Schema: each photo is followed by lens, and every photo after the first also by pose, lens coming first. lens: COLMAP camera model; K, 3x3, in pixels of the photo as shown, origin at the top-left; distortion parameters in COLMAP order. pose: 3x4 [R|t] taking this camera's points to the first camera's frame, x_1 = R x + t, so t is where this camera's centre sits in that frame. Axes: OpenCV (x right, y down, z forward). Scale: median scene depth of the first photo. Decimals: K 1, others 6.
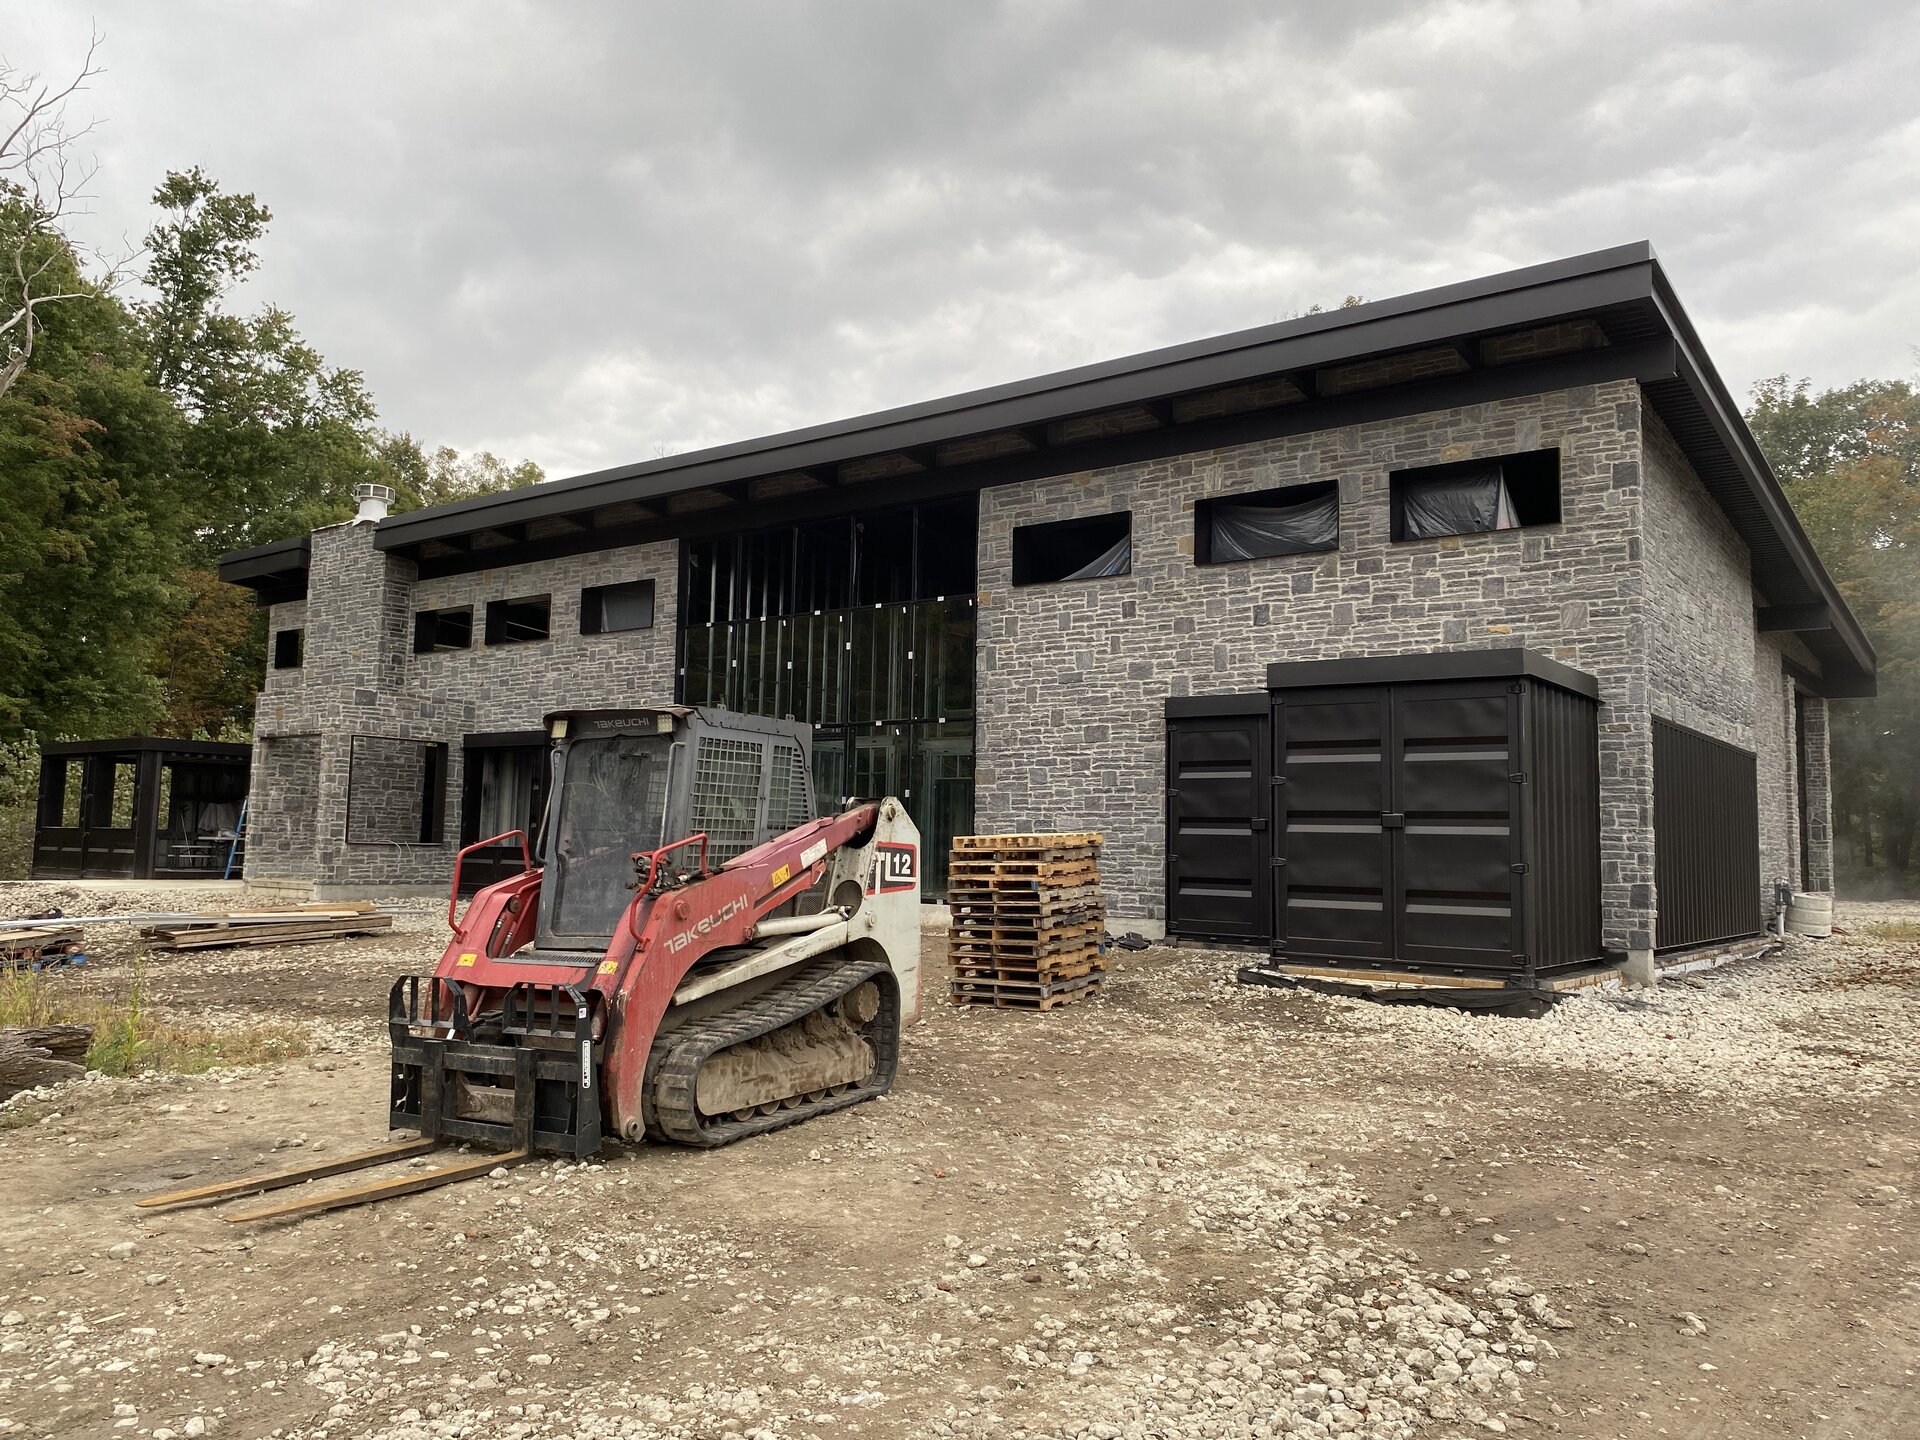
lens RADIAL K [[1438.0, 0, 919.7], [0, 1438.0, 712.2], [0, 0, 1]] dist [0.150801, -0.368589]
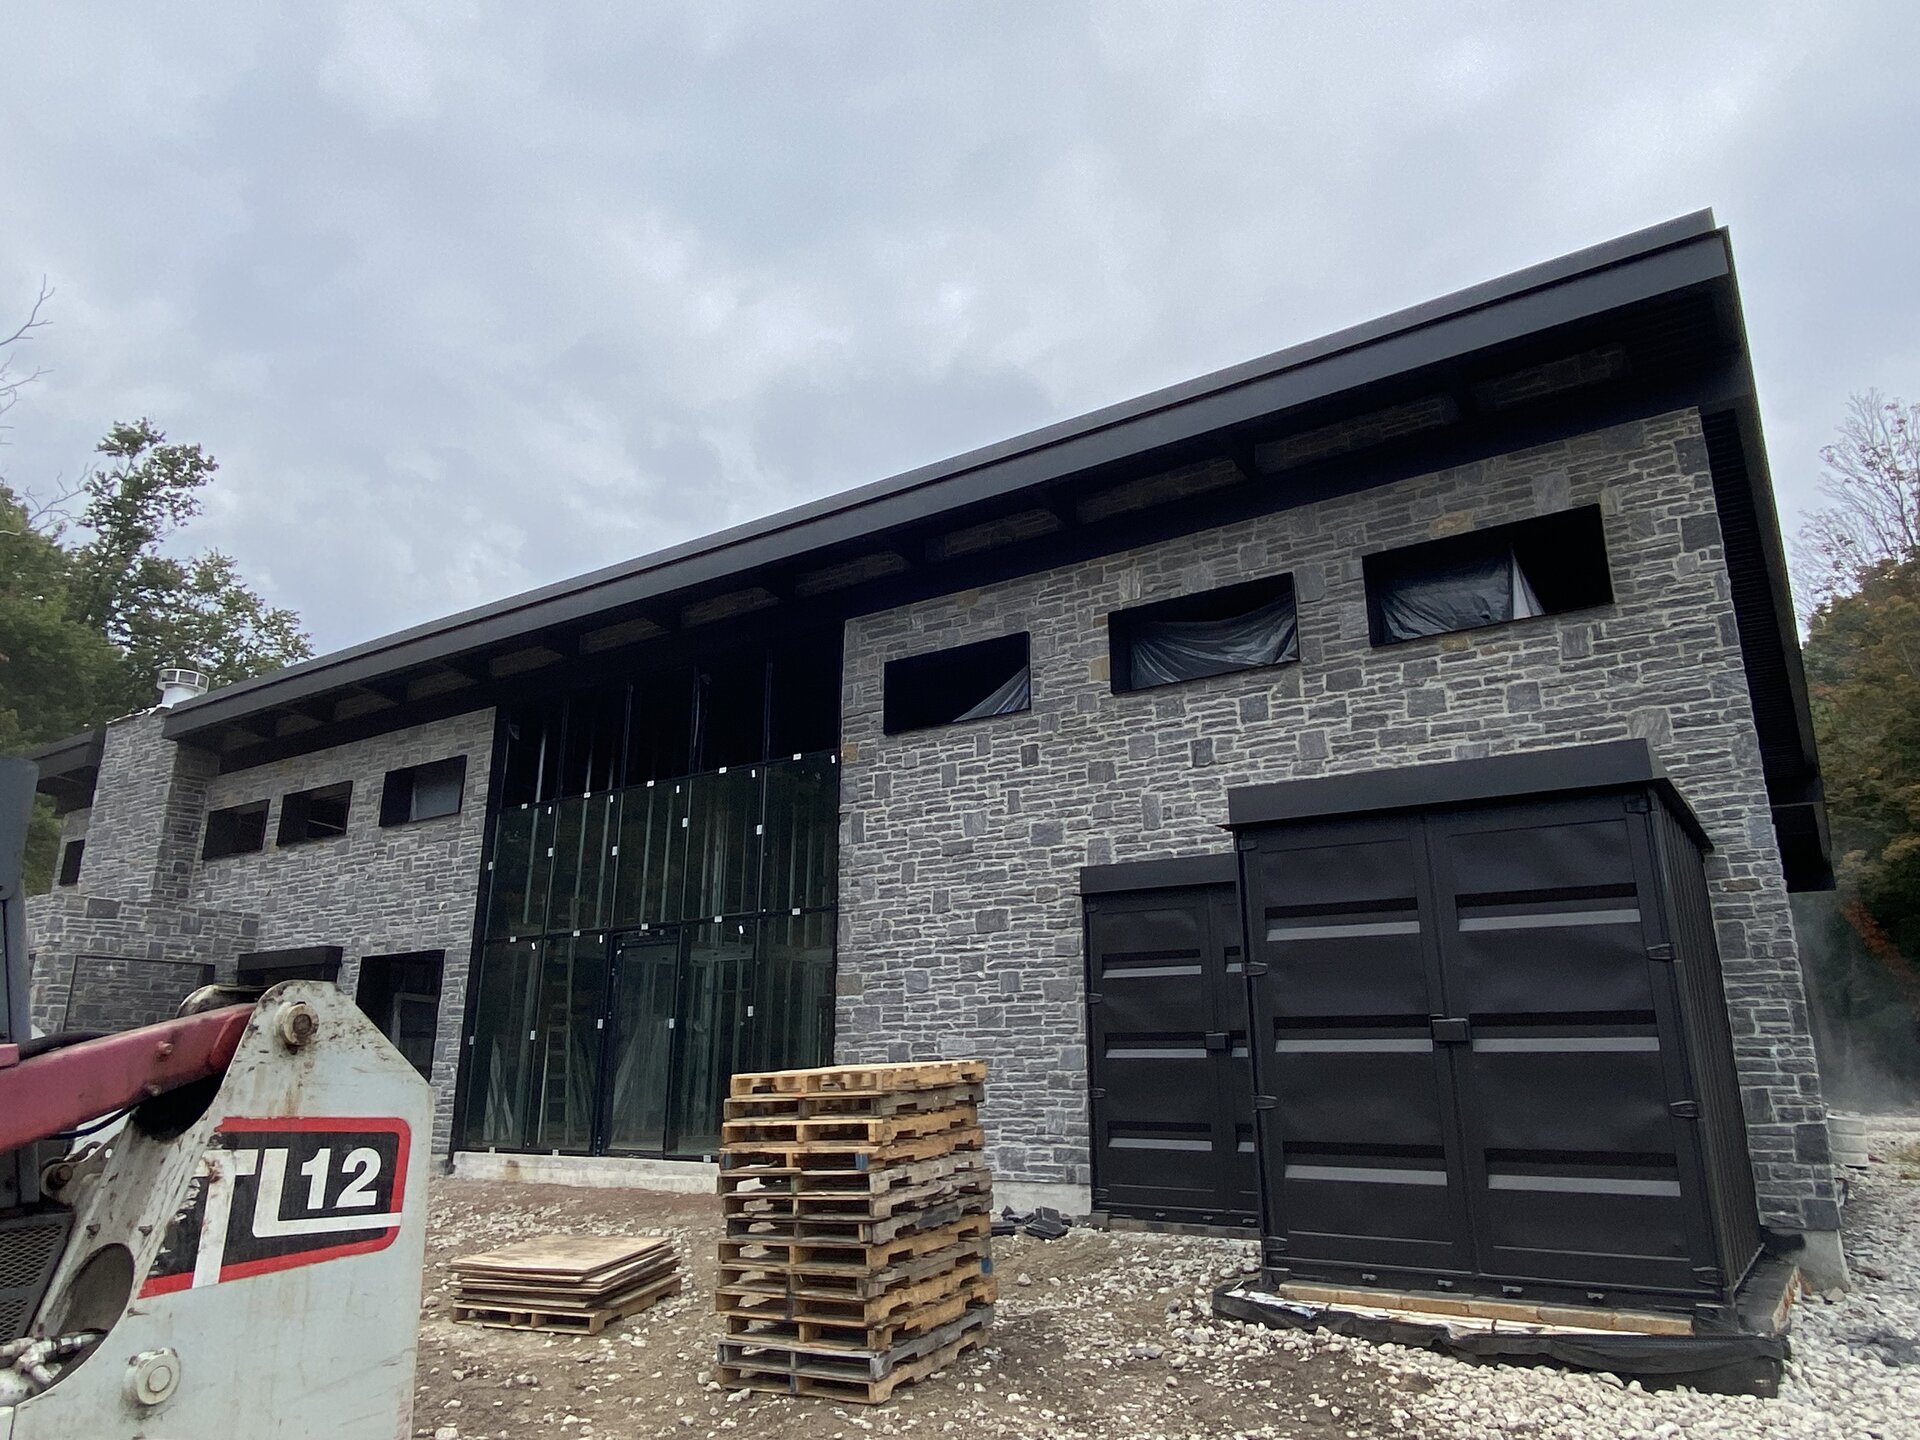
lens RADIAL K [[1257.8, 0, 960.0], [0, 1257.8, 720.0], [0, 0, 1]] dist [0.099305, -0.129512]
pose [[0.997351, -0.003624, 0.072647, 0.063634], [0.016399, 0.984246, -0.176041, 0.029261], [-0.070864, 0.176766, 0.981699, 0.366500]]
